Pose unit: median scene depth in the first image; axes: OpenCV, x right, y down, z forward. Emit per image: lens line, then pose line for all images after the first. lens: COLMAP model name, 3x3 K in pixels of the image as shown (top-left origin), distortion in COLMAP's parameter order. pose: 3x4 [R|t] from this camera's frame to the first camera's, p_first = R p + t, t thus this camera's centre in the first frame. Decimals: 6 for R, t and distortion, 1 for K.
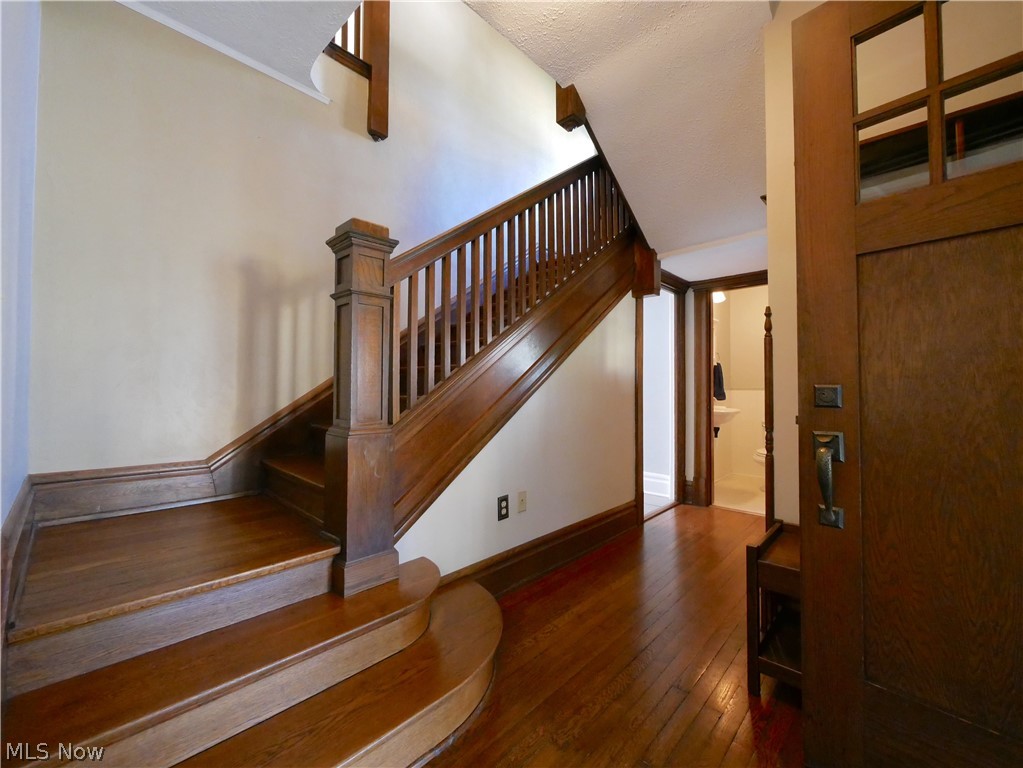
lens RADIAL K [[424.2, 0, 512.0], [0, 424.2, 380.6], [0, 0, 1]] dist [-0.006458, 0.000028]
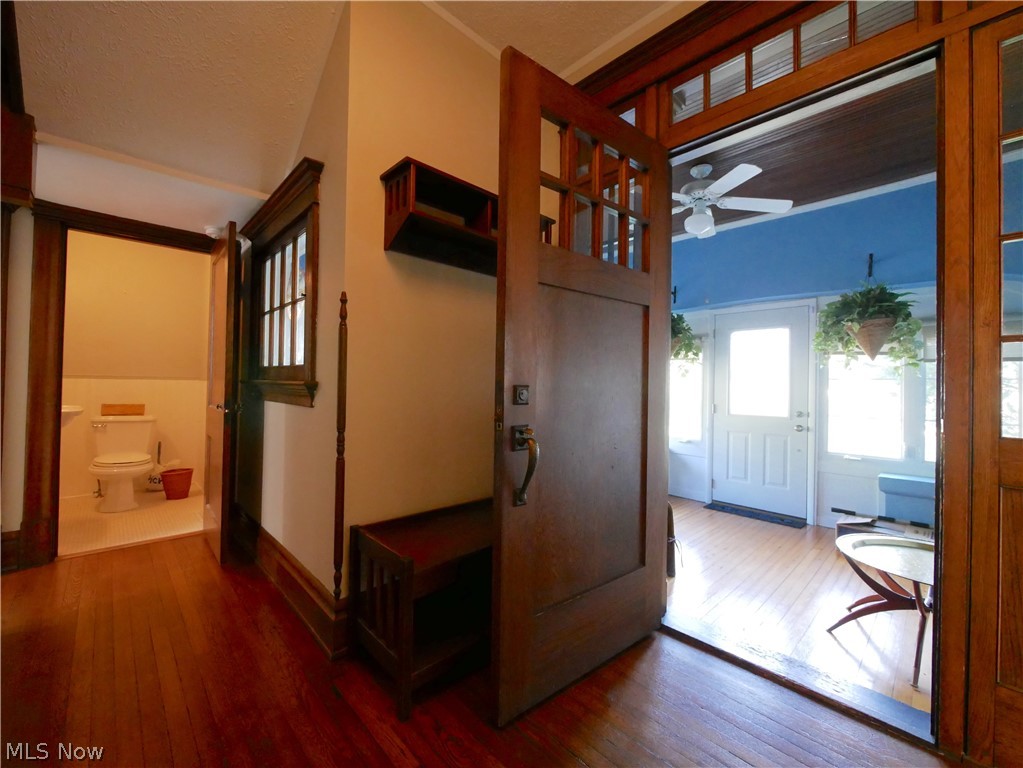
lens RADIAL K [[424.2, 0, 512.0], [0, 424.2, 380.6], [0, 0, 1]] dist [-0.006458, 0.000028]
pose [[0.058846, 0.011357, 0.998202, -0.171966], [-0.043757, 0.999004, -0.008786, 0.002710], [-0.997308, -0.043161, 0.059285, 0.379452]]
